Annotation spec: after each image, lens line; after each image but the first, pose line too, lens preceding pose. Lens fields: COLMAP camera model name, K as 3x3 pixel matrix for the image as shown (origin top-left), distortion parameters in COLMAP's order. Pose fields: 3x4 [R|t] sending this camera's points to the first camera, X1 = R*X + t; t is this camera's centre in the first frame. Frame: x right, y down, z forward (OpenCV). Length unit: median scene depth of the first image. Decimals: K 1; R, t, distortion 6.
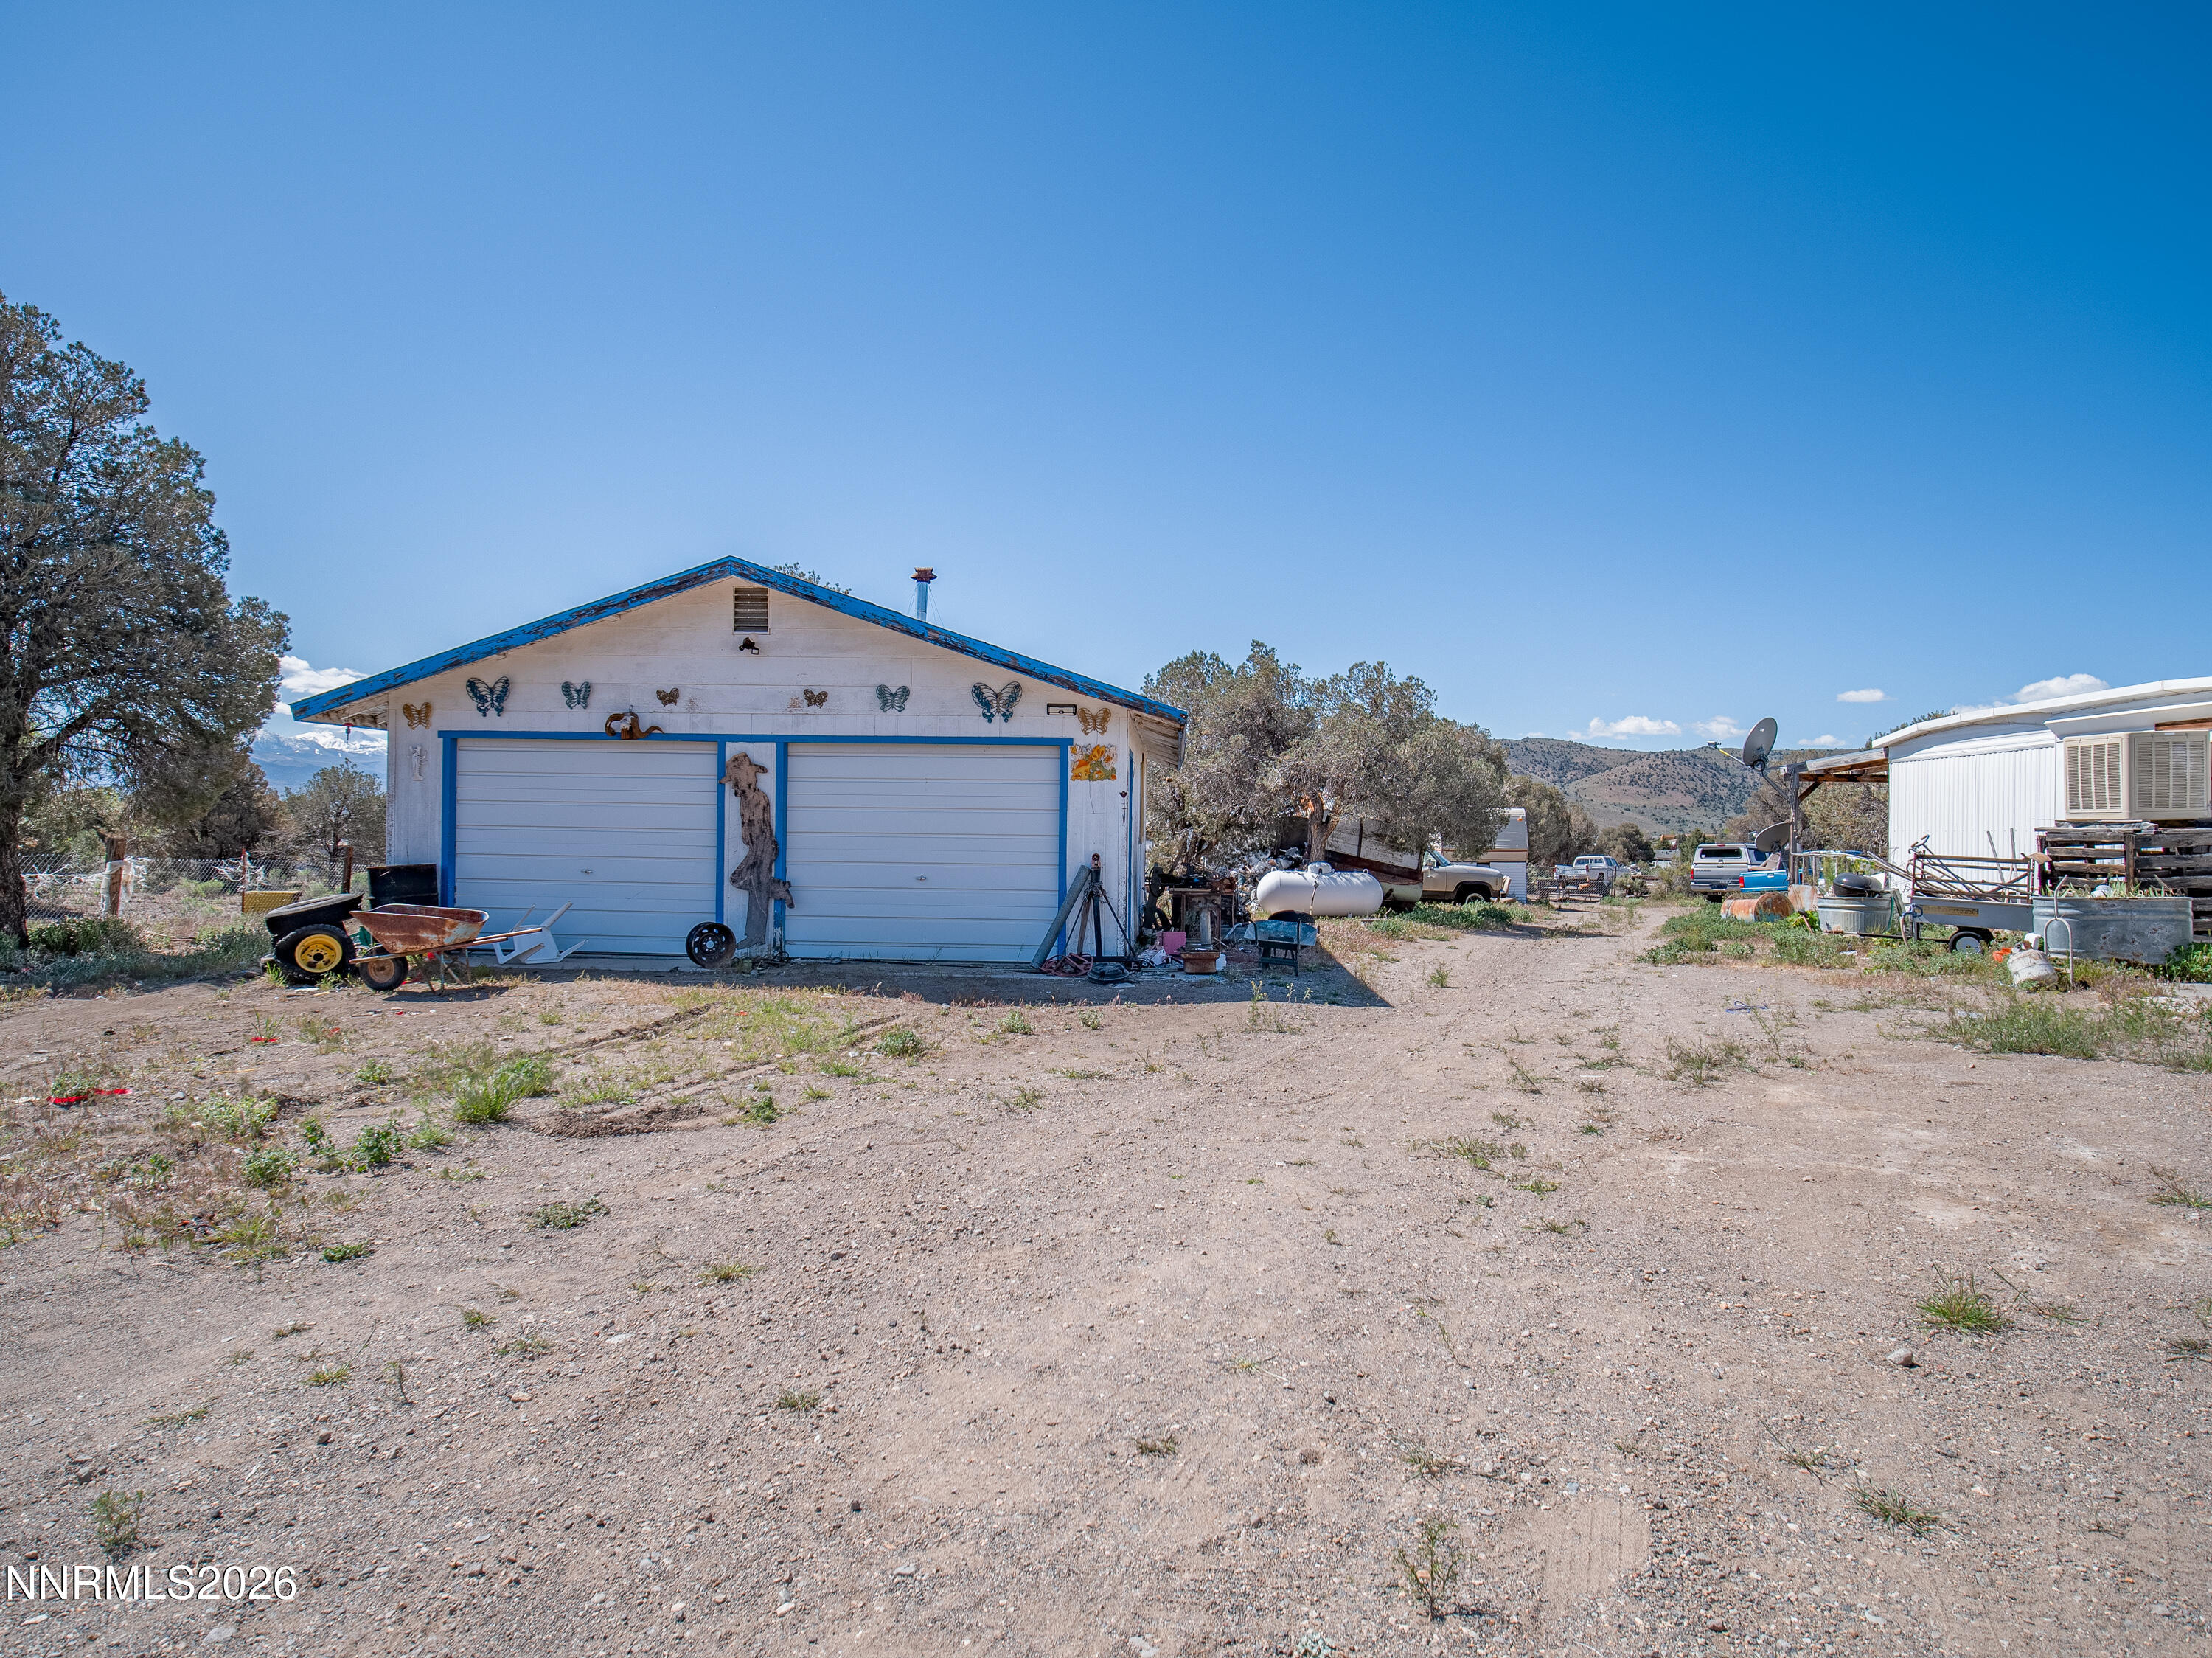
lens RADIAL K [[1219.0, 0, 1098.9], [0, 1219.0, 818.2], [0, 0, 1]] dist [0.005052, -0.006515]
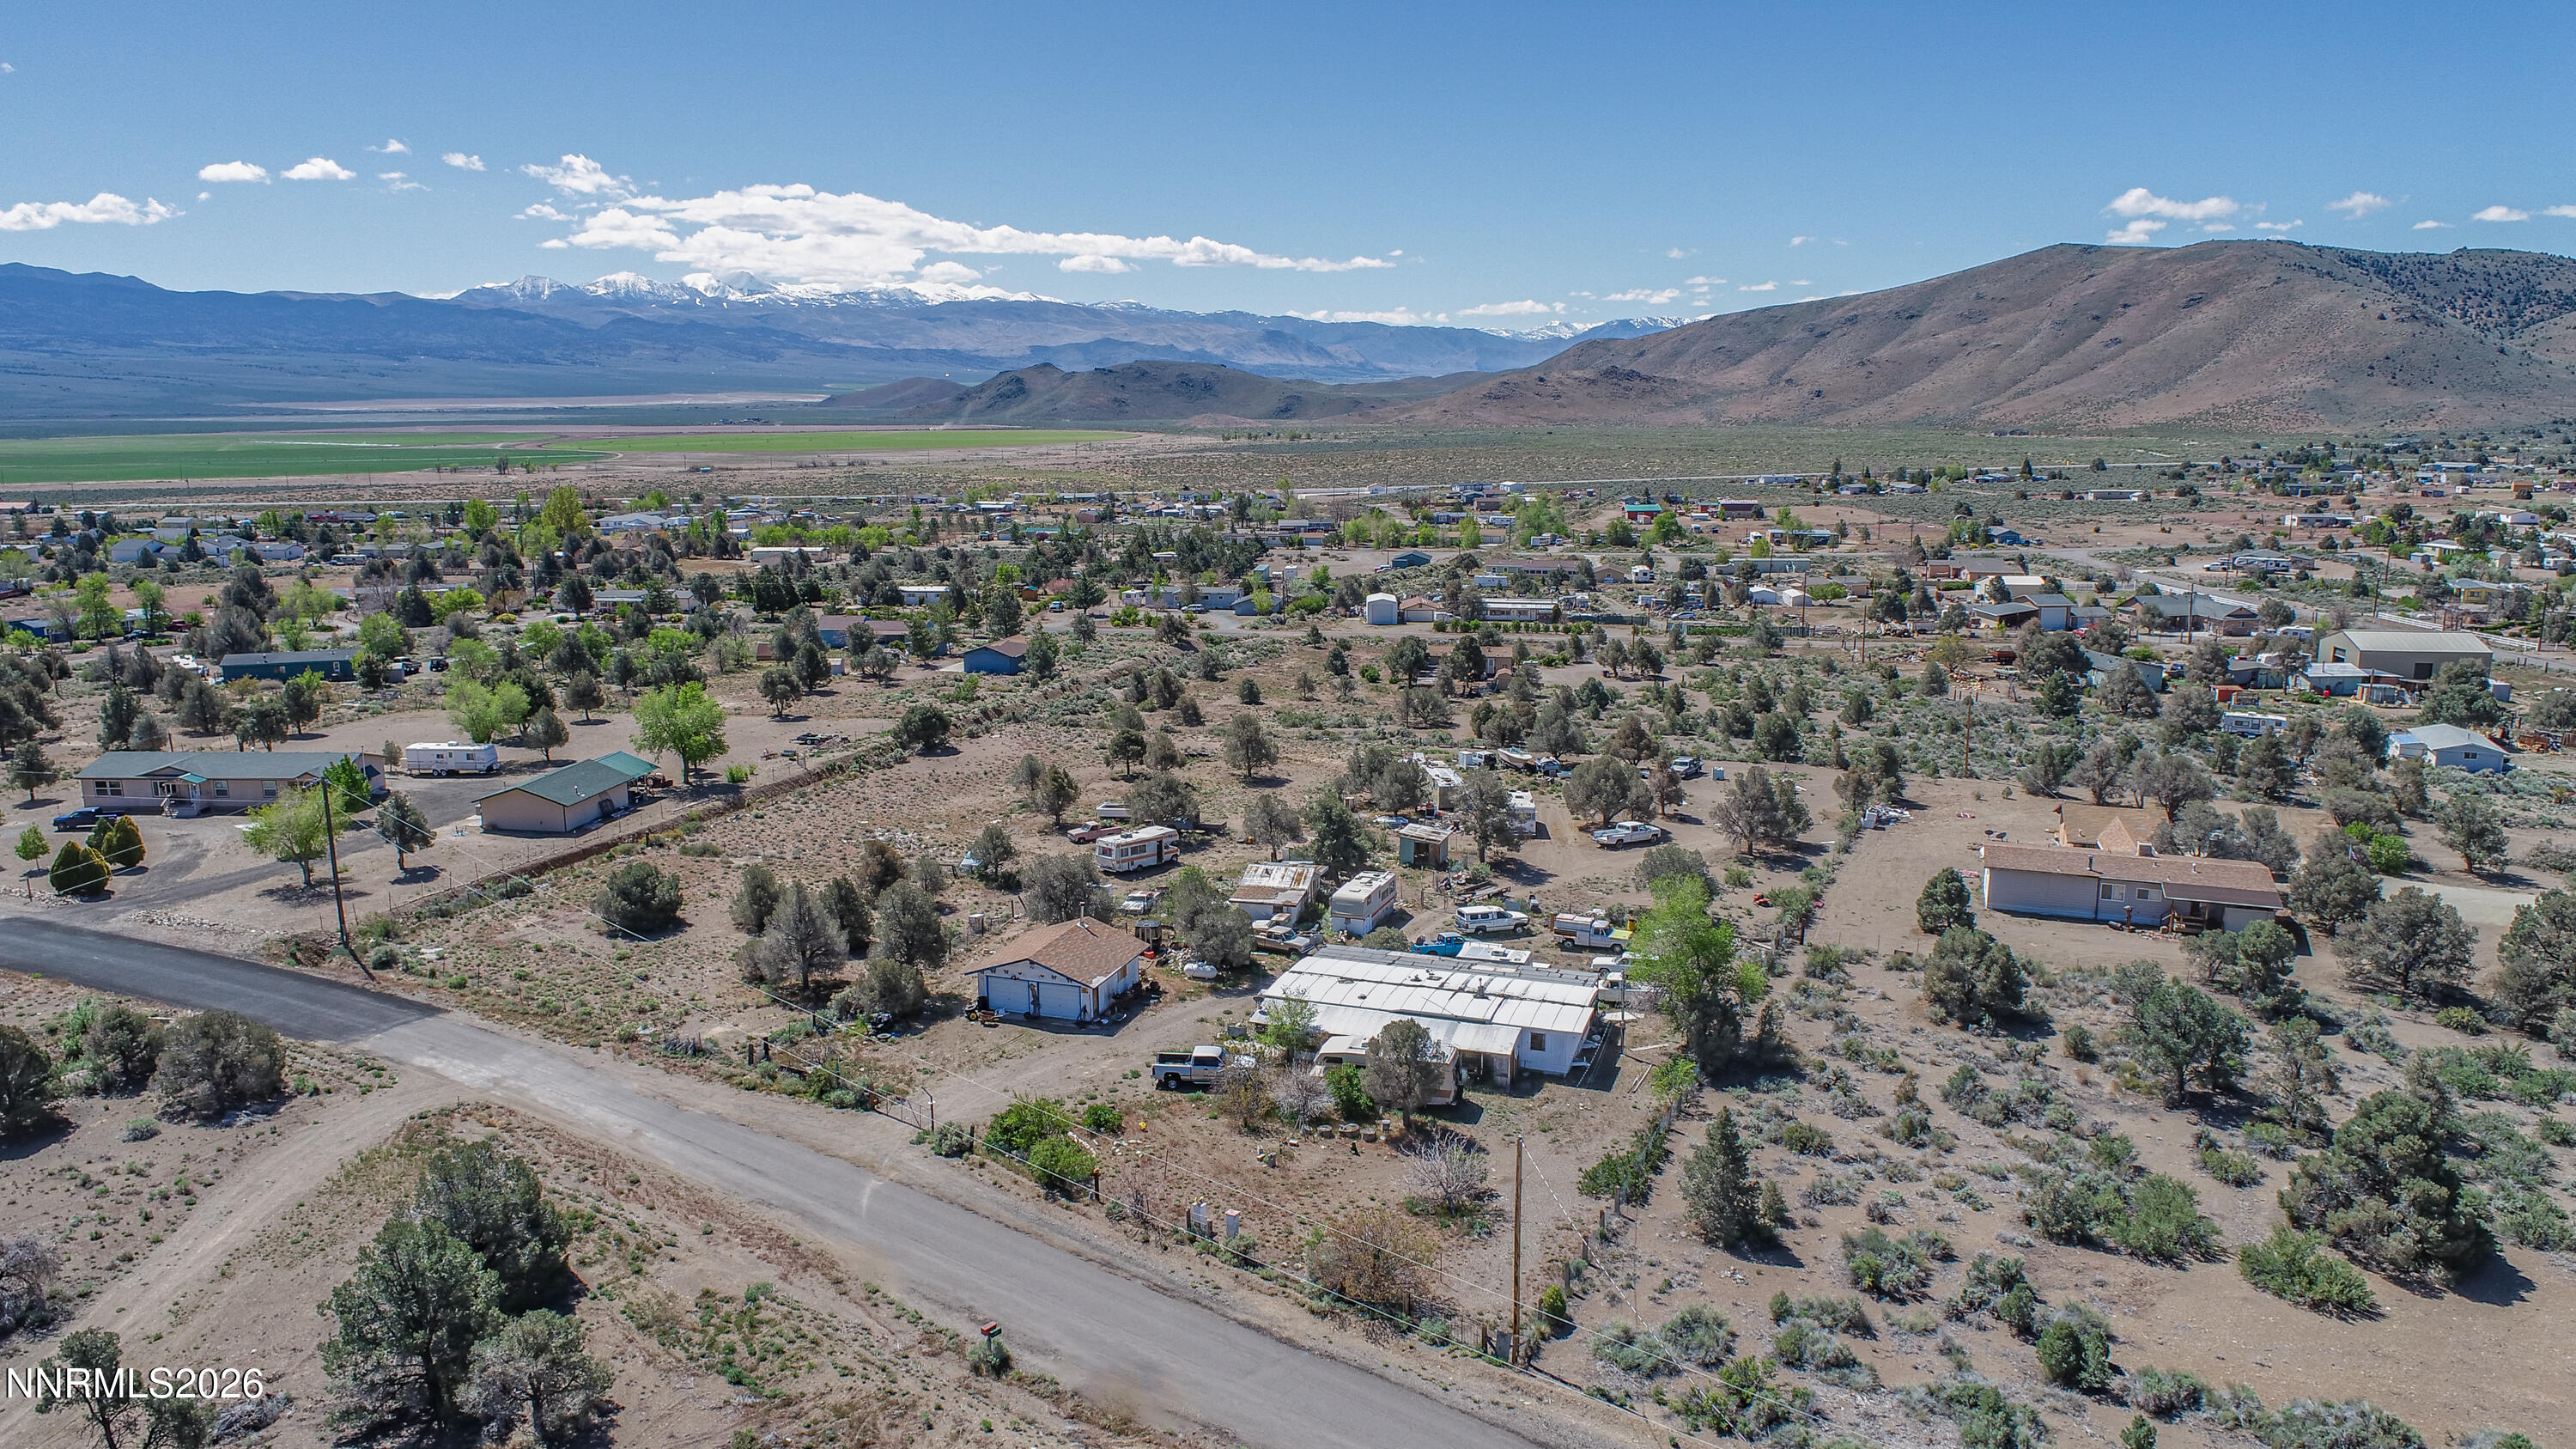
lens RADIAL K [[1765.1, 0, 1296.8], [0, 1765.1, 725.1], [0, 0, 1]] dist [-0.013077, 0.005409]
pose [[0.968433, 0.034187, -0.246920, 3.128893], [0.014698, 0.980996, 0.193468, -3.015812], [0.248842, -0.190990, 0.949526, -6.813433]]
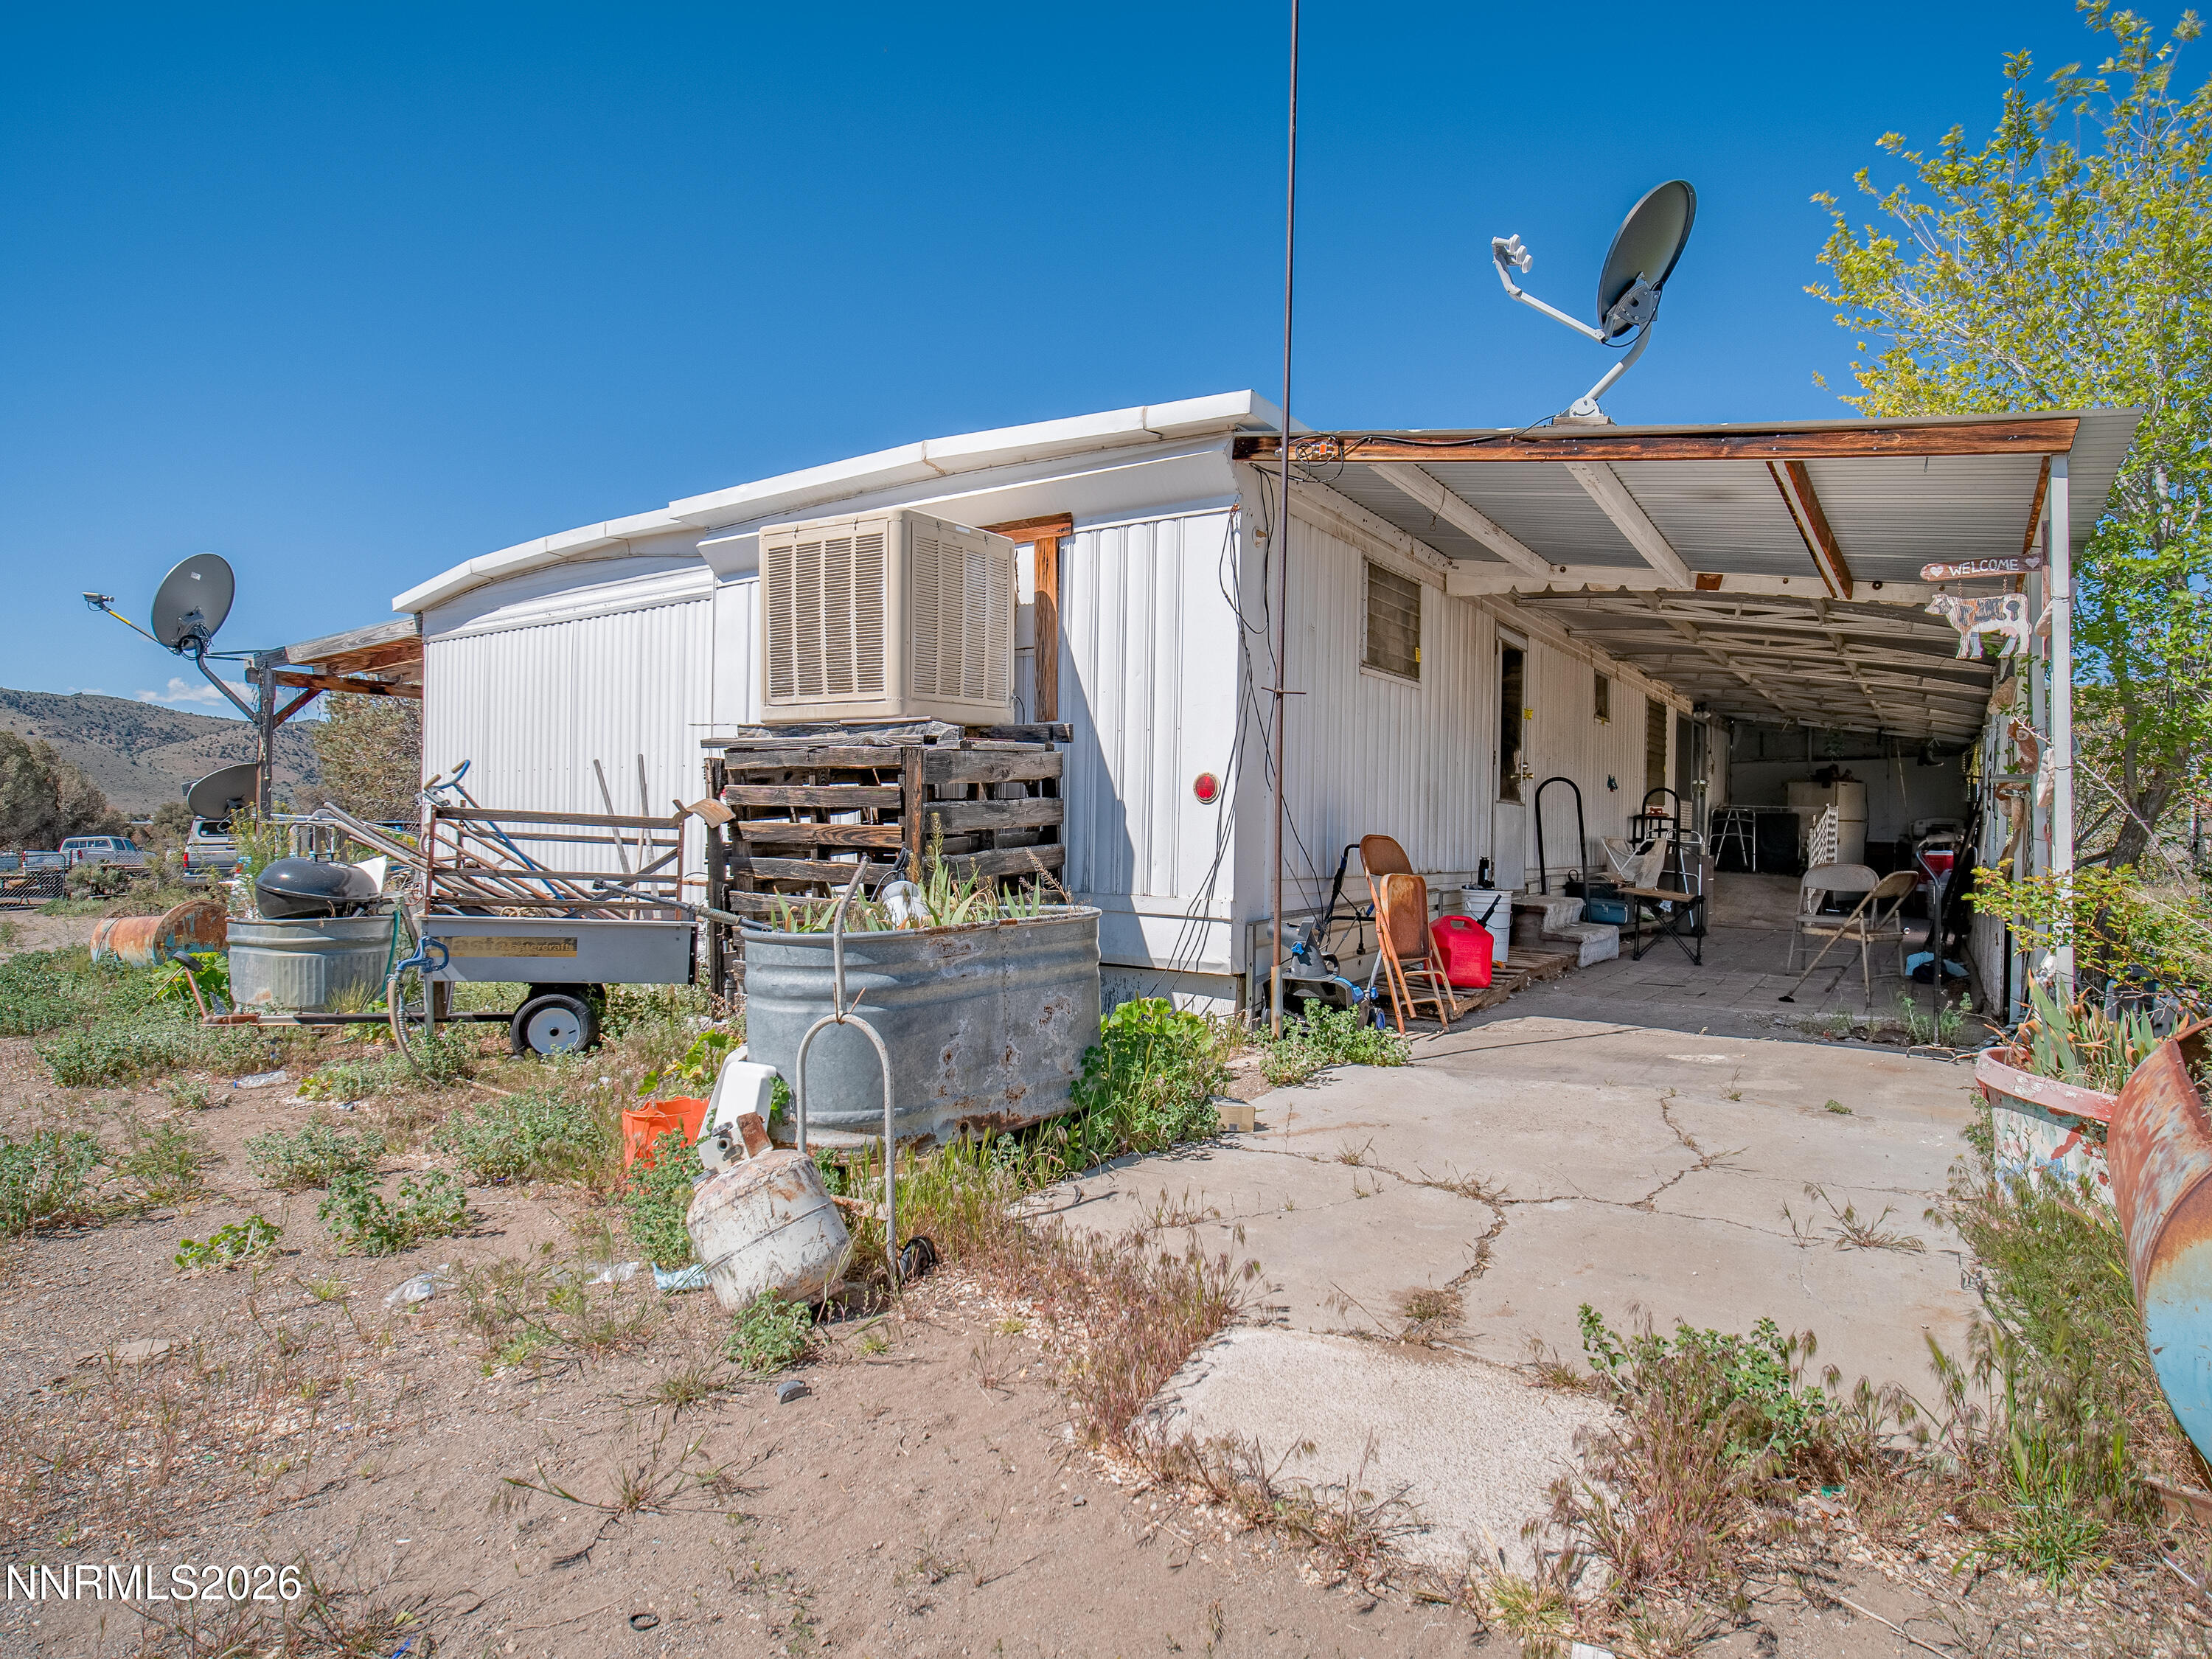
lens RADIAL K [[1218.8, 0, 1095.9], [0, 1218.8, 824.4], [0, 0, 1]] dist [0.005052, -0.006515]
pose [[0.512167, -0.006299, 0.858863, 0.538660], [-0.012695, 0.999808, 0.014903, 0.031976], [-0.858792, -0.018536, 0.511989, 0.753526]]
